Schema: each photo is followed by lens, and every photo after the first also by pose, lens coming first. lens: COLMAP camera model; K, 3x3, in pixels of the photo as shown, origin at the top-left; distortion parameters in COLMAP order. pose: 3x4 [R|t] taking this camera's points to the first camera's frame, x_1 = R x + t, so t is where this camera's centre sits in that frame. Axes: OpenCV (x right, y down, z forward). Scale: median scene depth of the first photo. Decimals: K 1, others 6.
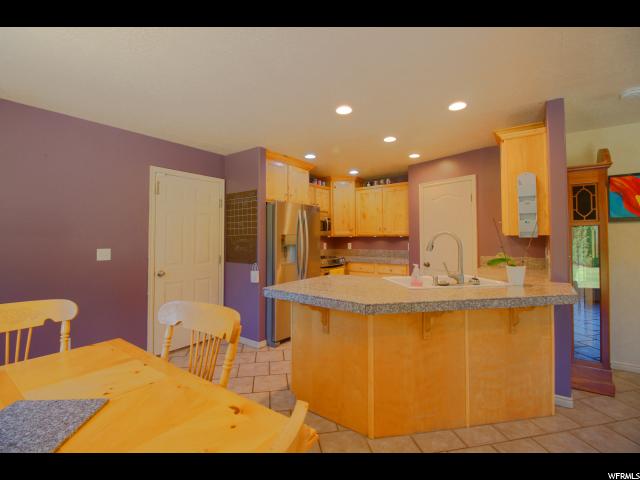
lens RADIAL K [[292.2, 0, 319.0], [0, 292.2, 237.1], [0, 0, 1]] dist [-0.022933, -0.002318]
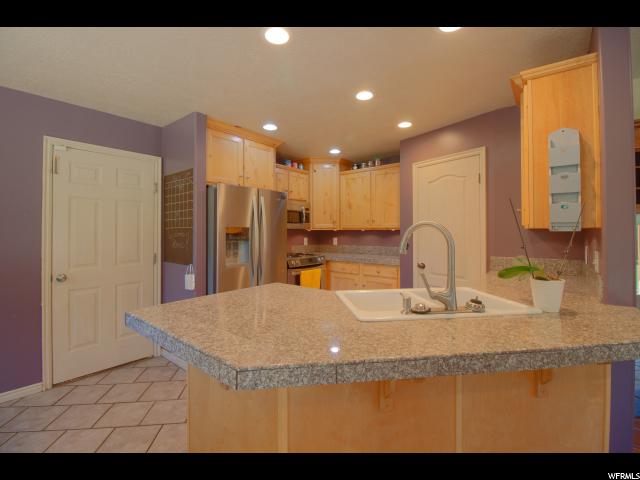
lens RADIAL K [[292.2, 0, 320.3], [0, 292.2, 236.8], [0, 0, 1]] dist [-0.022933, -0.002318]
pose [[0.999447, 0.002457, -0.033168, 0.146426], [-0.001813, 0.999810, 0.019434, 0.001347], [0.033210, -0.019363, 0.999261, 0.246207]]
